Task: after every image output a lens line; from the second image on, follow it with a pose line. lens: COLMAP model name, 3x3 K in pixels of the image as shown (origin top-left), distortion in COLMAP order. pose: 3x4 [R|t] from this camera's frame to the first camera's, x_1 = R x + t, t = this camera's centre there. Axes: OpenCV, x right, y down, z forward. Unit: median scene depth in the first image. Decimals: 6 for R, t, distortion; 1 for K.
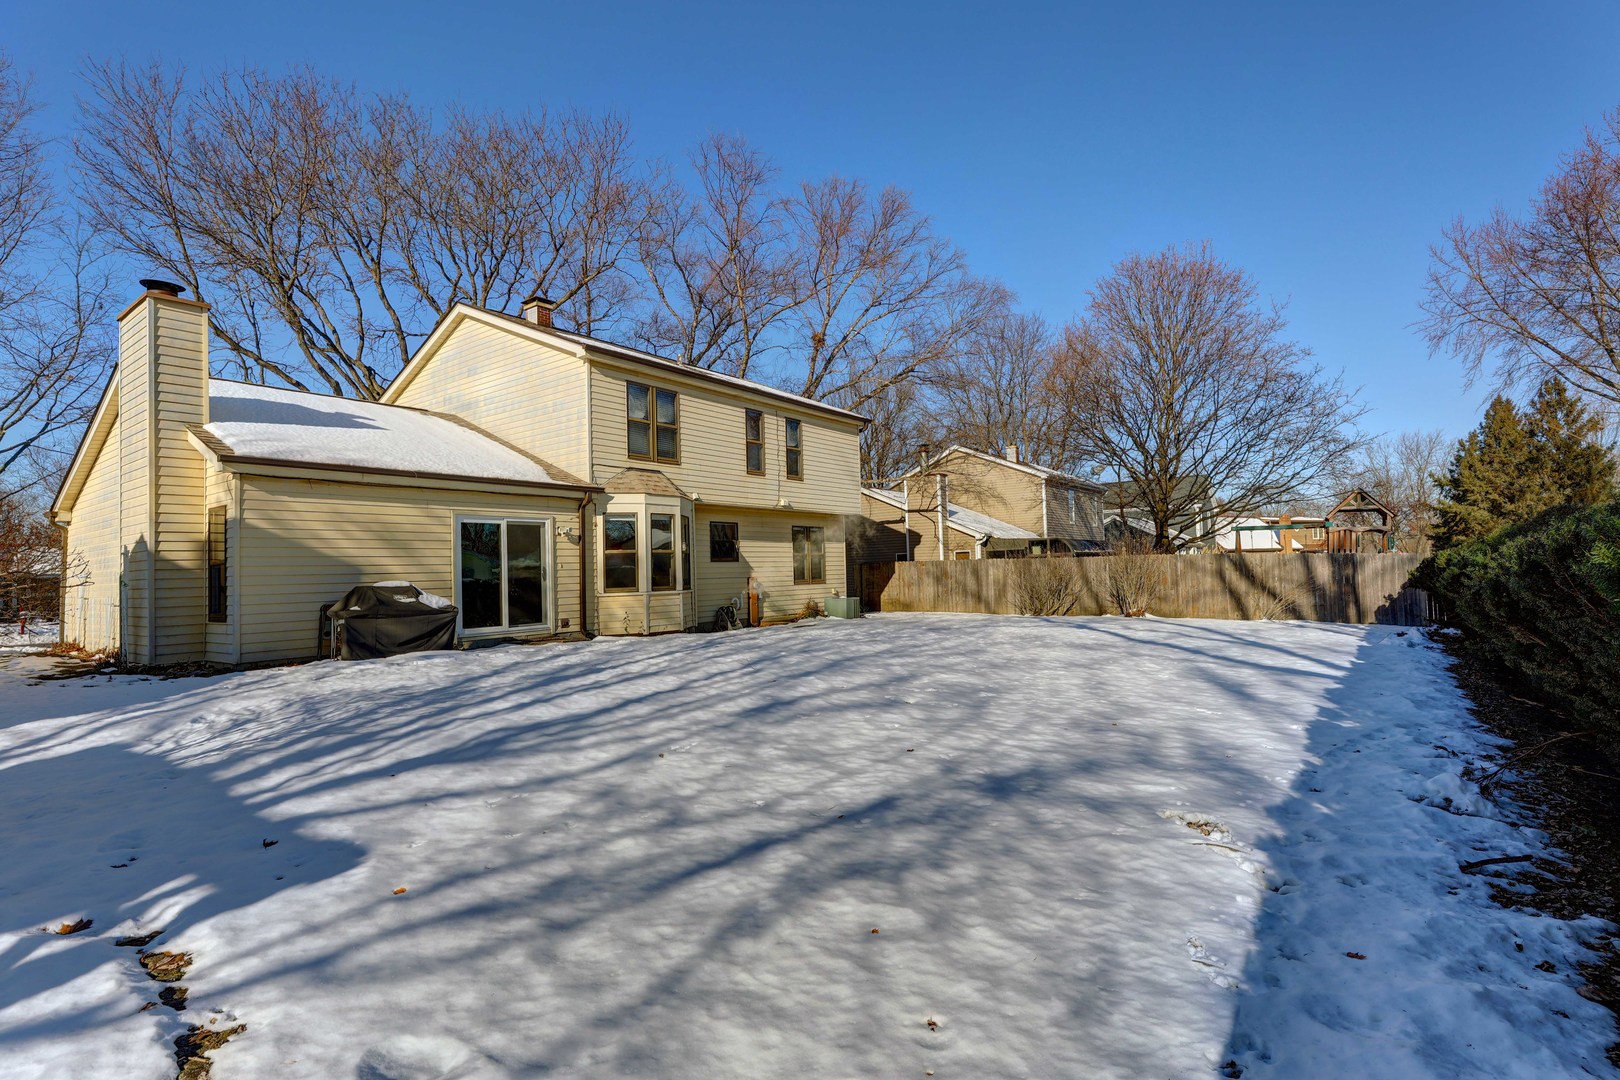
lens RADIAL K [[790.1, 0, 810.0], [0, 790.1, 540.0], [0, 0, 1]] dist [-0.000199, -0.000072]
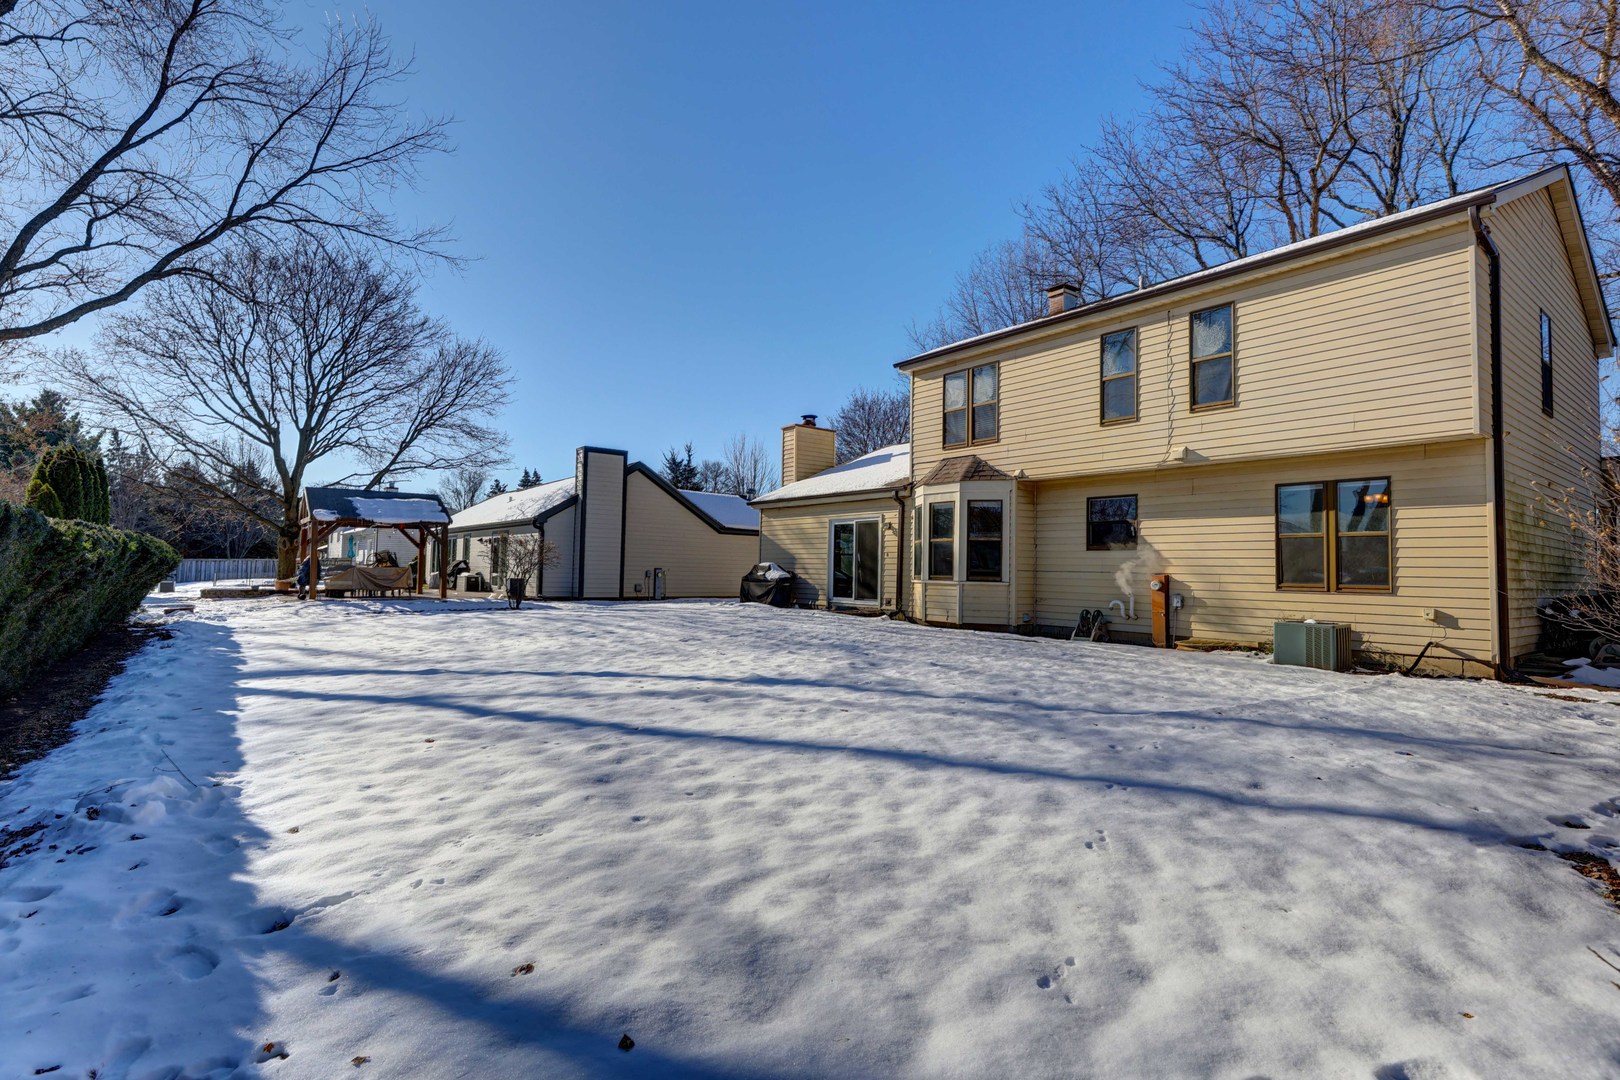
lens RADIAL K [[790.1, 0, 810.0], [0, 790.1, 540.0], [0, 0, 1]] dist [-0.000199, -0.000072]
pose [[-0.273165, -0.011122, -0.961903, 0.888518], [0.036852, 0.999078, -0.022017, 0.032874], [0.961261, -0.041462, -0.272503, 1.223885]]
